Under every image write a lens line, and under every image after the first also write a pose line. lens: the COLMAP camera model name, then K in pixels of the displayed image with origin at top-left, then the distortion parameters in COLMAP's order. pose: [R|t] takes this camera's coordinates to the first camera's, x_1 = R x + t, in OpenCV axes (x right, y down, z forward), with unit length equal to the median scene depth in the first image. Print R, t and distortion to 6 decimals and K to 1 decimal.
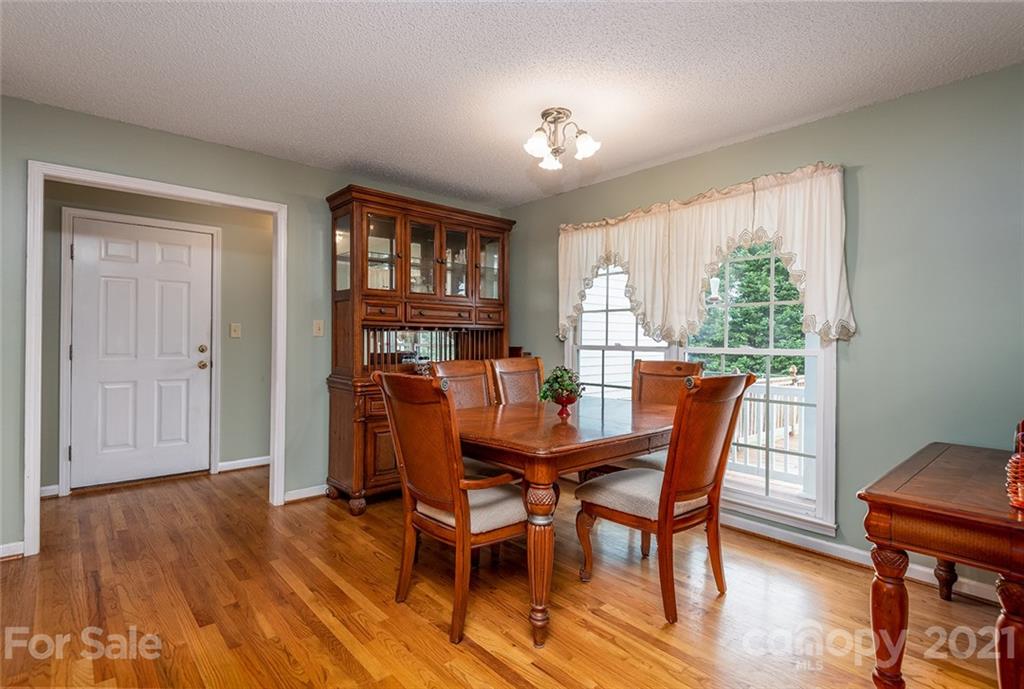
lens RADIAL K [[489.2, 0, 505.0], [0, 489.2, 343.7], [0, 0, 1]] dist [-0.005519, -0.001990]
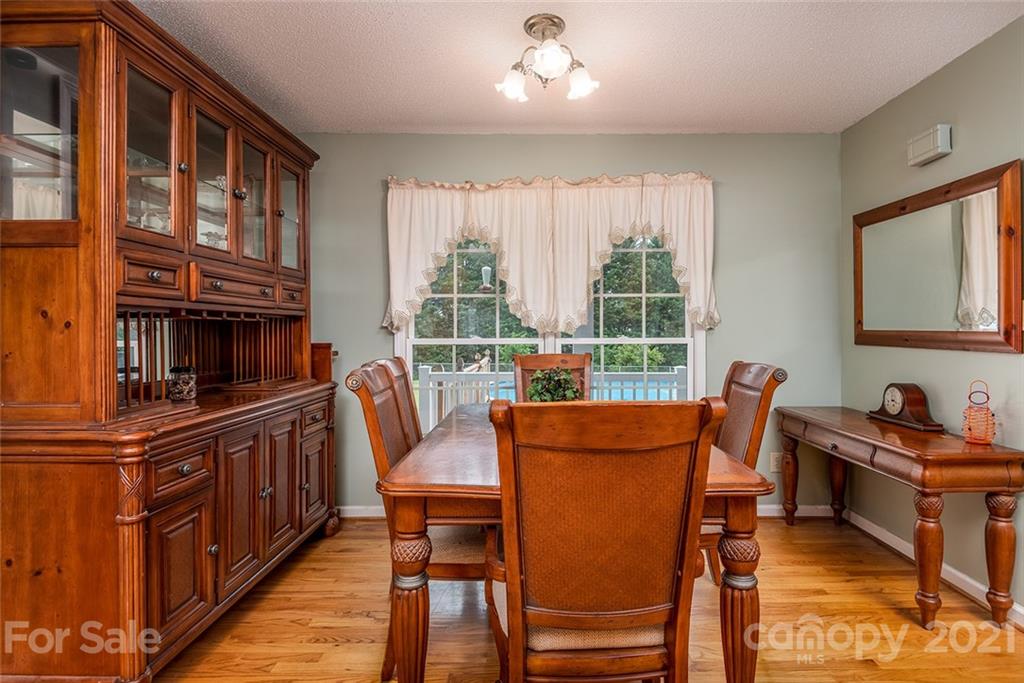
lens RADIAL K [[509.0, 0, 514.0], [0, 509.0, 331.6], [0, 0, 1]] dist [0.002874, -0.000301]
pose [[0.659092, -0.011168, 0.751979, -0.425999], [0.015395, 0.999881, 0.001356, -0.008895], [-0.751904, 0.010683, 0.659186, 0.442079]]
